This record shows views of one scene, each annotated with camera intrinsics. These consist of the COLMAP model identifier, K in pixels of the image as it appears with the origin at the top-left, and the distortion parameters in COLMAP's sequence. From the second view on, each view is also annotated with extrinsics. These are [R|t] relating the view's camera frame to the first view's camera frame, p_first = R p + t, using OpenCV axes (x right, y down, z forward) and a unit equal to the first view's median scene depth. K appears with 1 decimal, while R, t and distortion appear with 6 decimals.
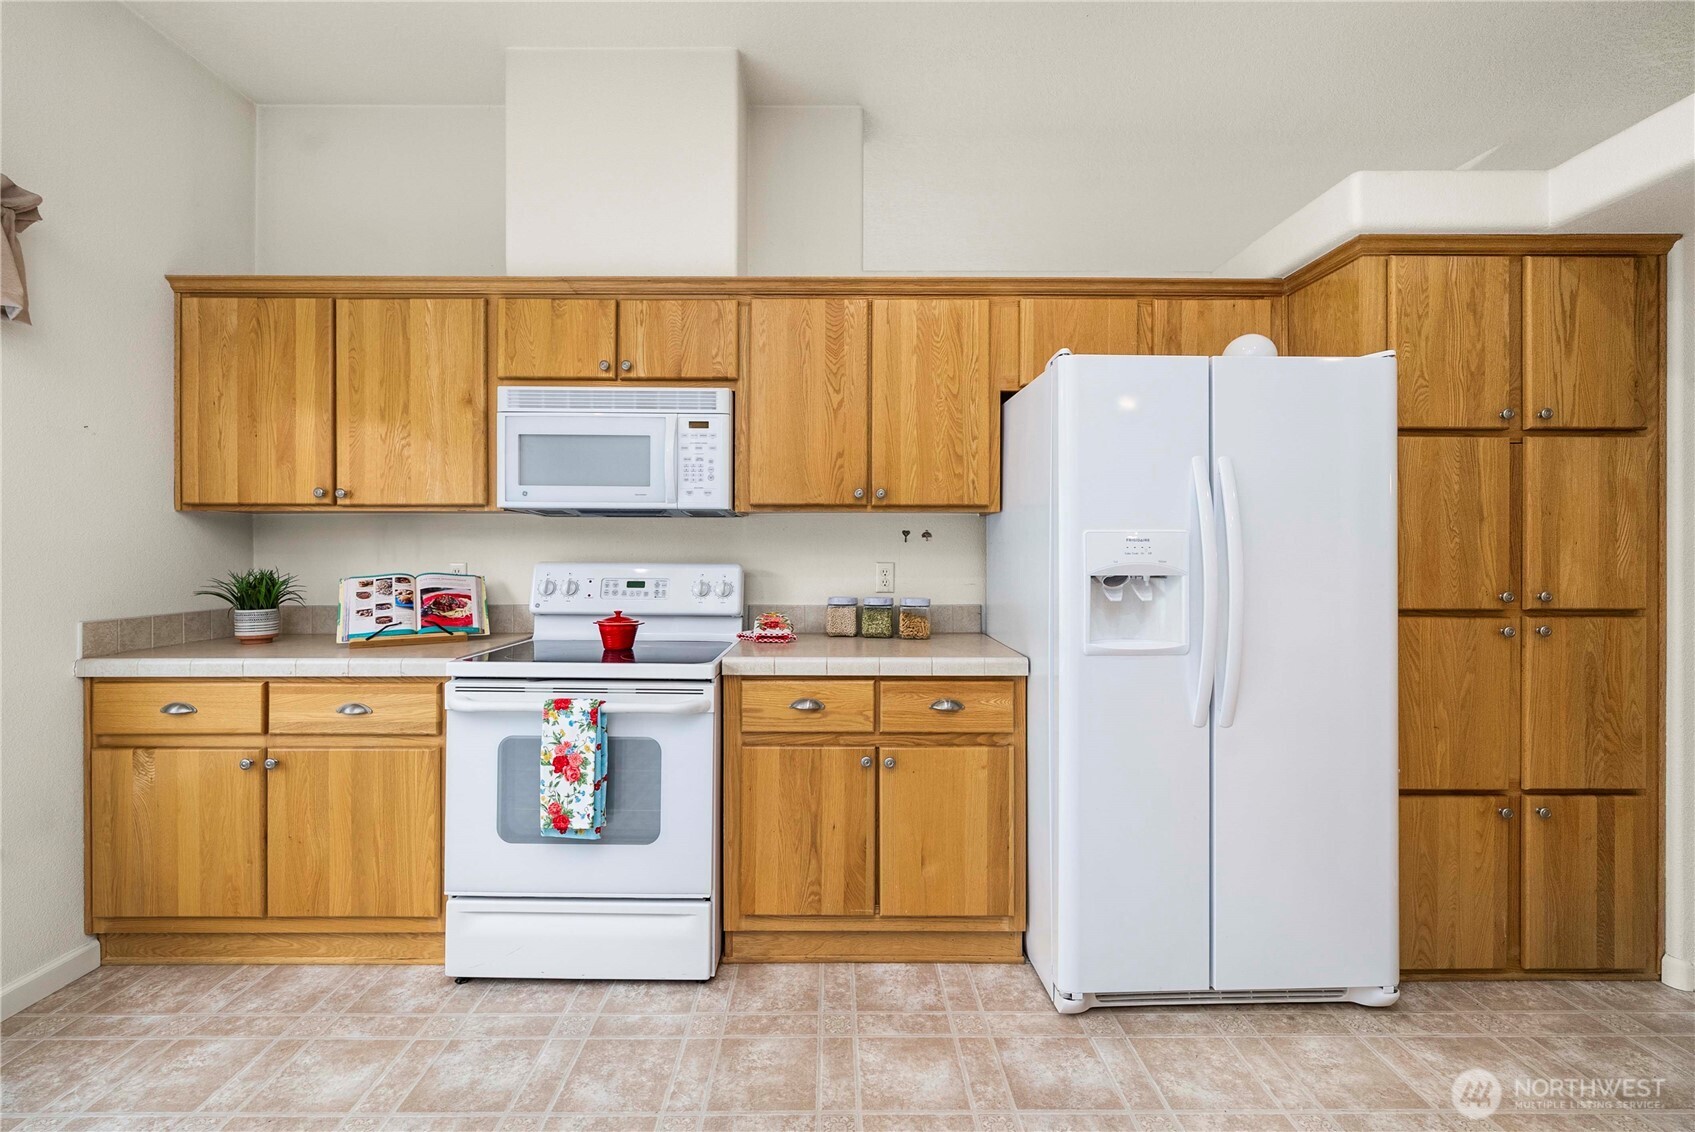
lens RADIAL K [[698.8, 0, 836.9], [0, 698.8, 549.9], [0, 0, 1]] dist [-0.001674, -0.000318]
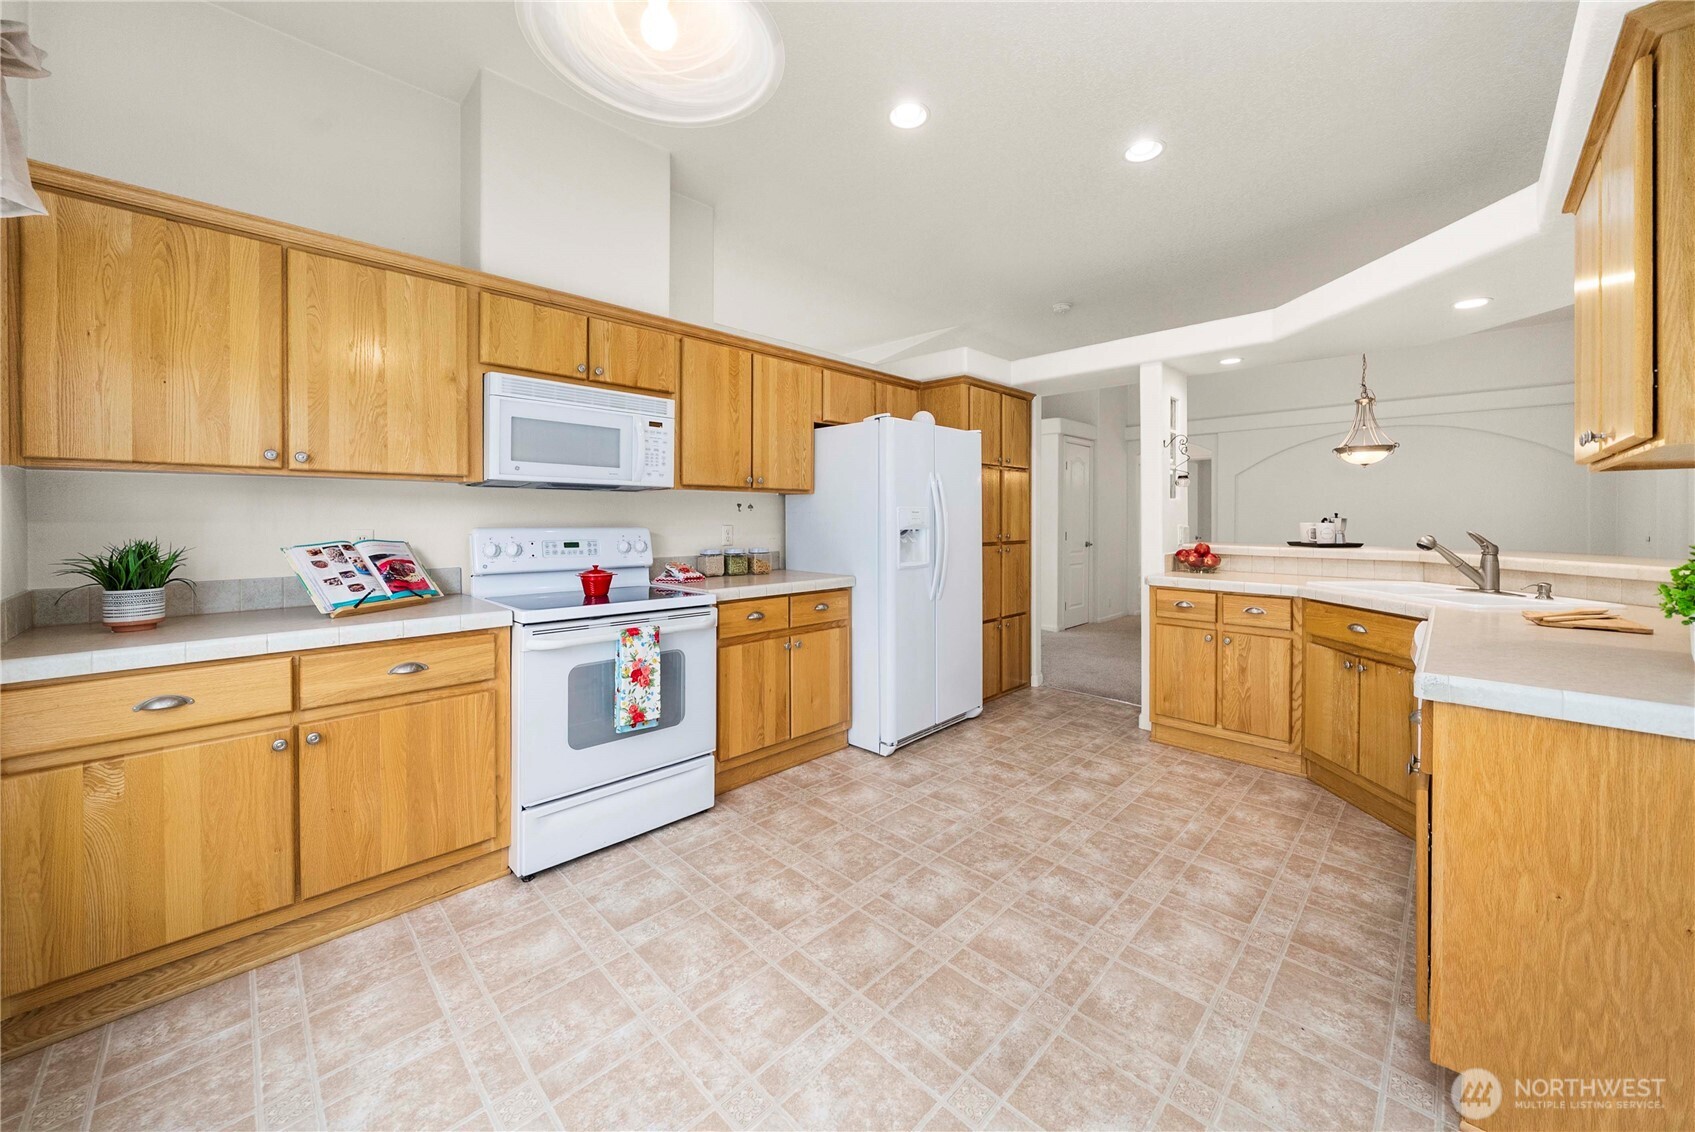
lens RADIAL K [[609.6, 0, 845.9], [0, 609.6, 516.6], [0, 0, 1]] dist [-0.004983, -0.000372]
pose [[0.714126, -0.000513, 0.700017, -0.854791], [-0.001648, 0.999996, 0.002414, -0.004367], [-0.700015, -0.002877, 0.714122, -0.115276]]
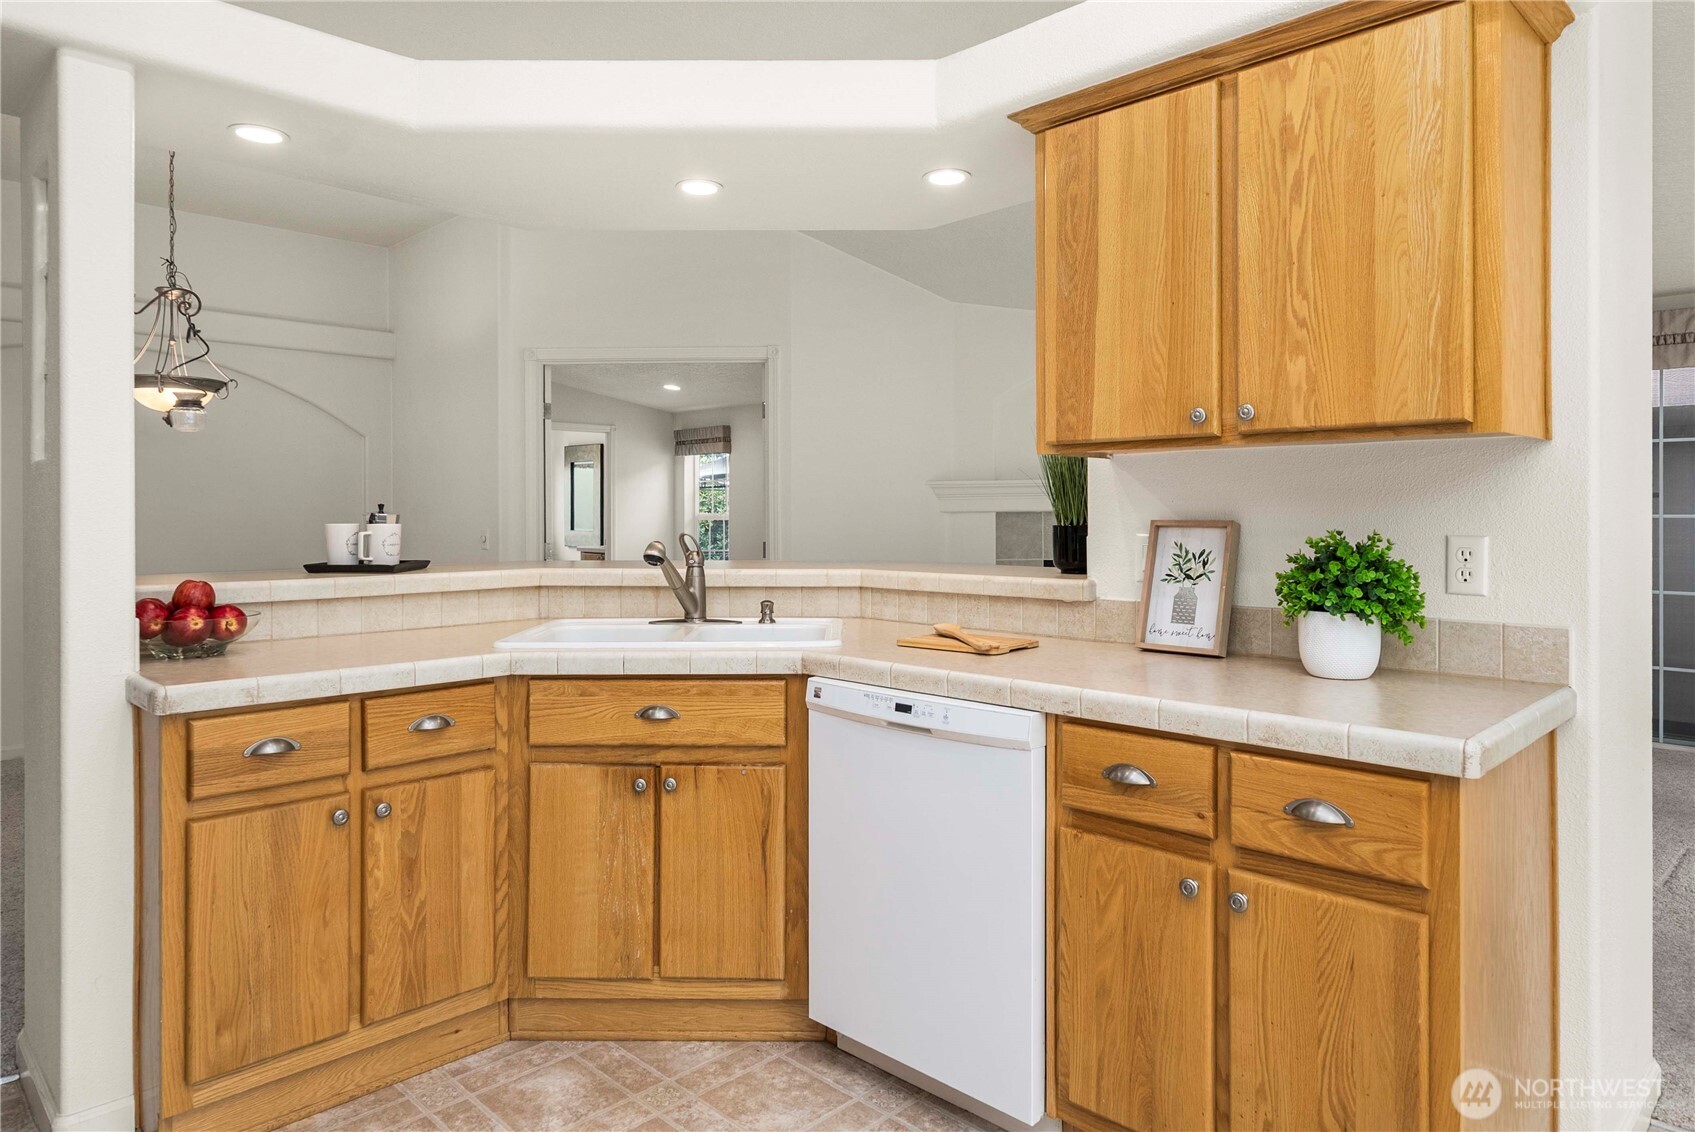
lens RADIAL K [[1049.7, 0, 836.4], [0, 1049.7, 509.8], [0, 0, 1]] dist [0.003322, 0.001588]
pose [[-0.694422, 0.001361, 0.719566, -0.233871], [-0.000261, 0.999998, -0.002143, -0.001638], [-0.719568, -0.001676, -0.694420, 0.711952]]
